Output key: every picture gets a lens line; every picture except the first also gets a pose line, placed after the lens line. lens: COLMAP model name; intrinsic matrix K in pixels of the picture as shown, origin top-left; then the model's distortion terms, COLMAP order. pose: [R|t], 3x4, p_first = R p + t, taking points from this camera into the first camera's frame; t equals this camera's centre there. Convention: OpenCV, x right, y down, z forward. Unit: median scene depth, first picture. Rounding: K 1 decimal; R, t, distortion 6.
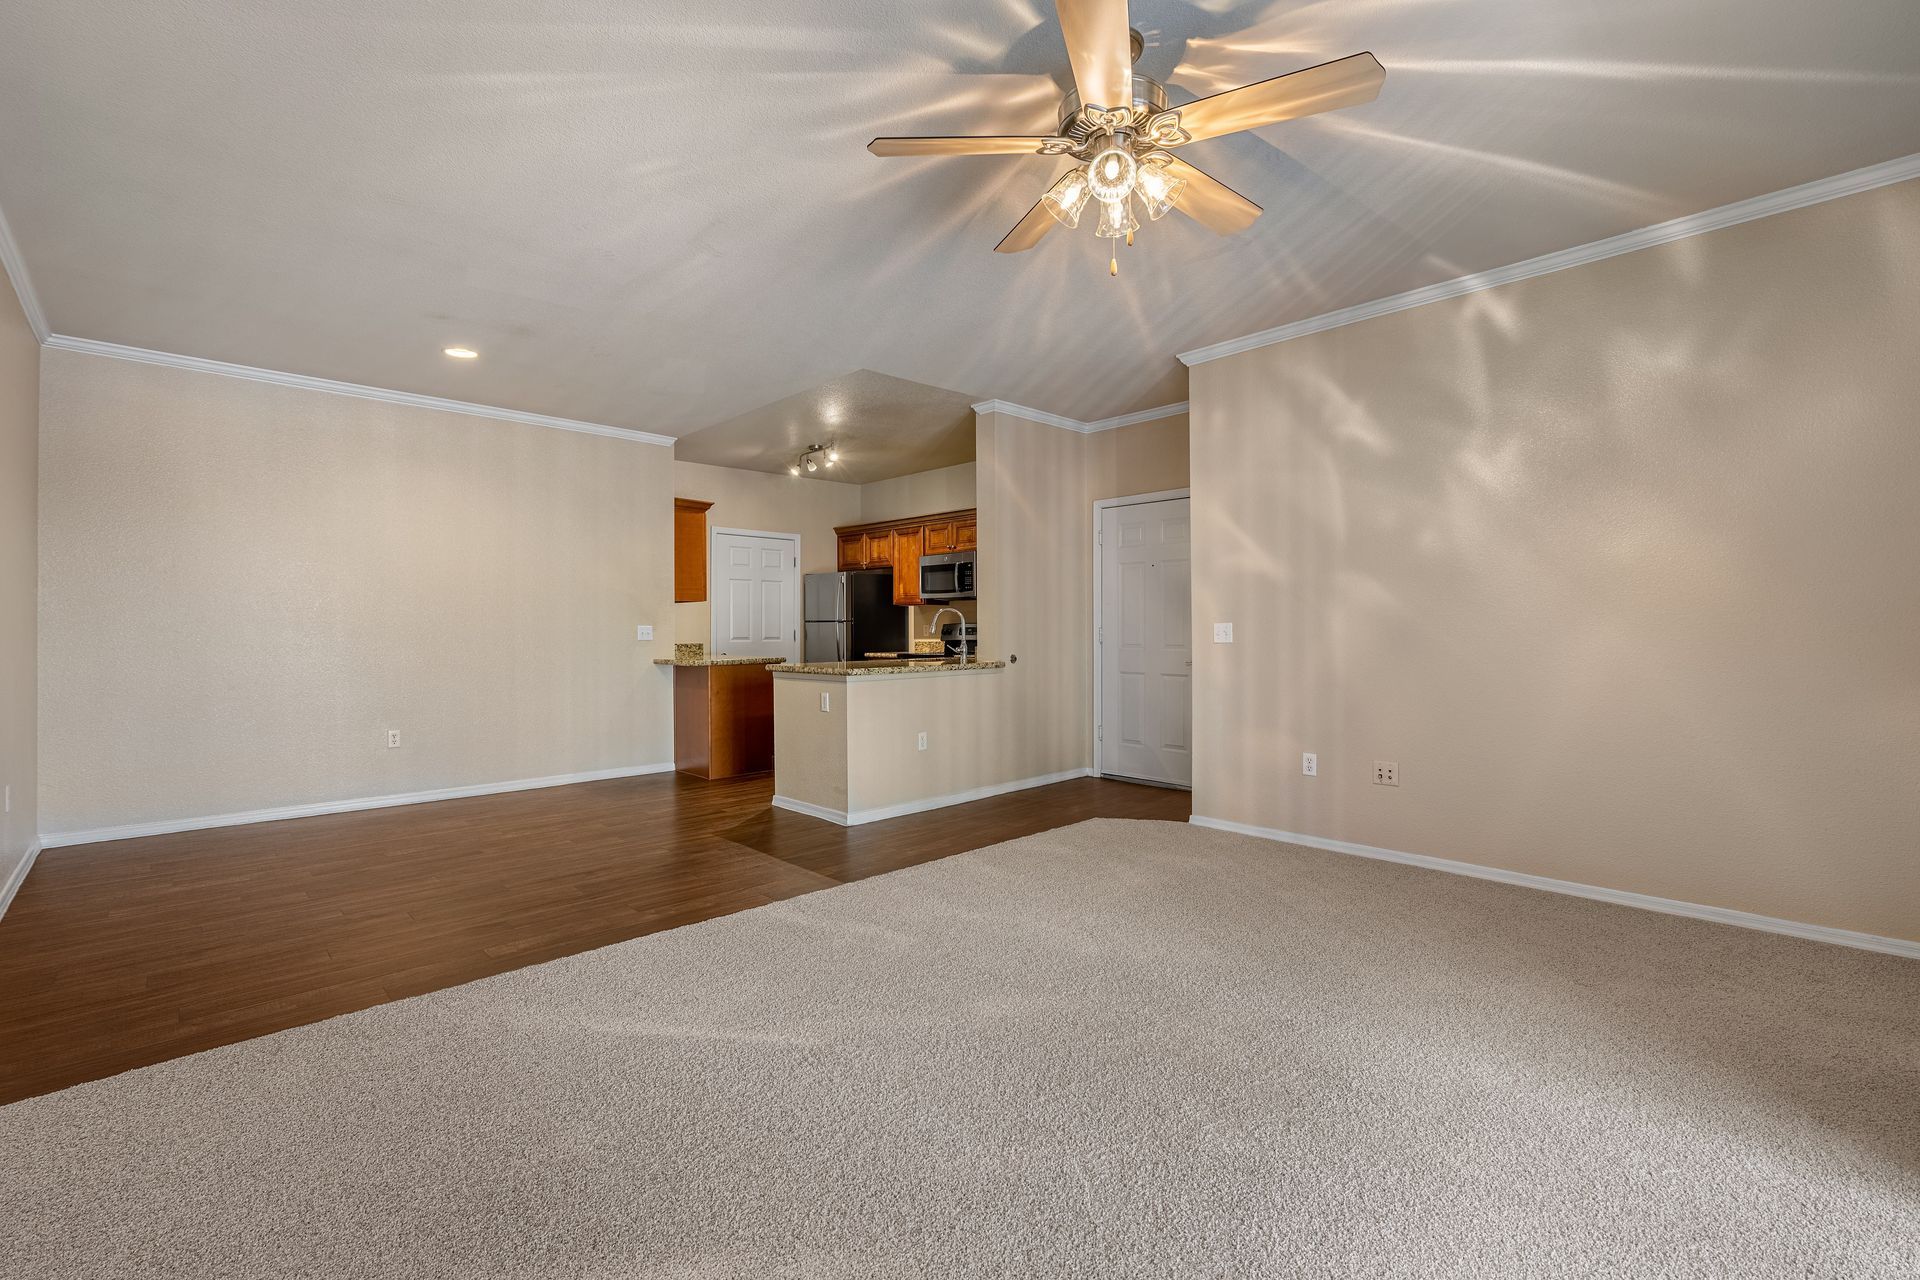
lens RADIAL K [[816.7, 0, 954.7], [0, 816.7, 622.5], [0, 0, 1]] dist [-0.001274, -0.000203]
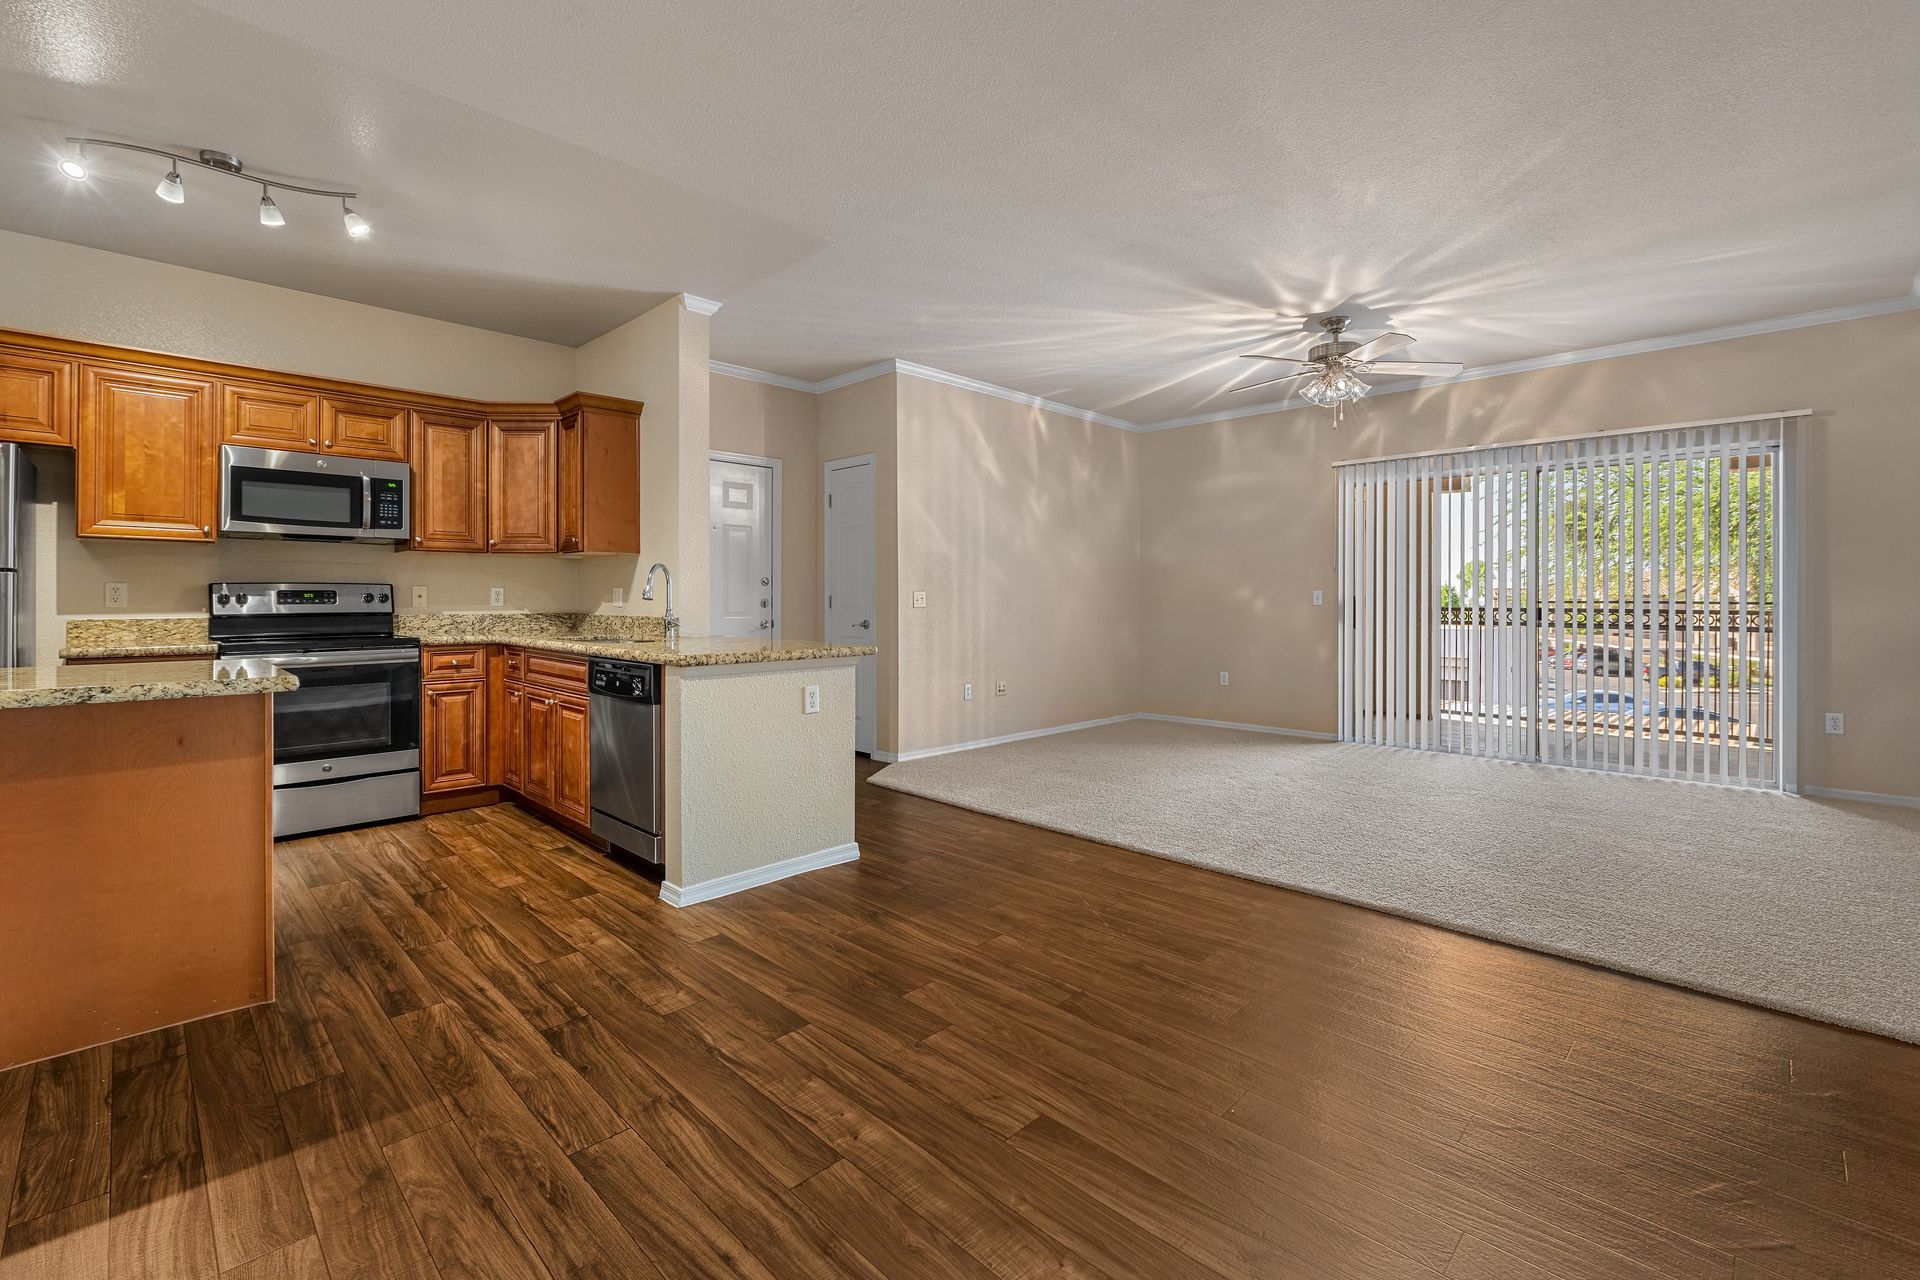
lens RADIAL K [[828.6, 0, 955.7], [0, 828.6, 594.2], [0, 0, 1]] dist [0.000023, -0.000024]
pose [[-0.020473, 0.008182, 0.999757, -1.026173], [-0.010113, 0.999914, -0.008390, 0.015967], [-0.999739, -0.010283, -0.020388, 1.075747]]
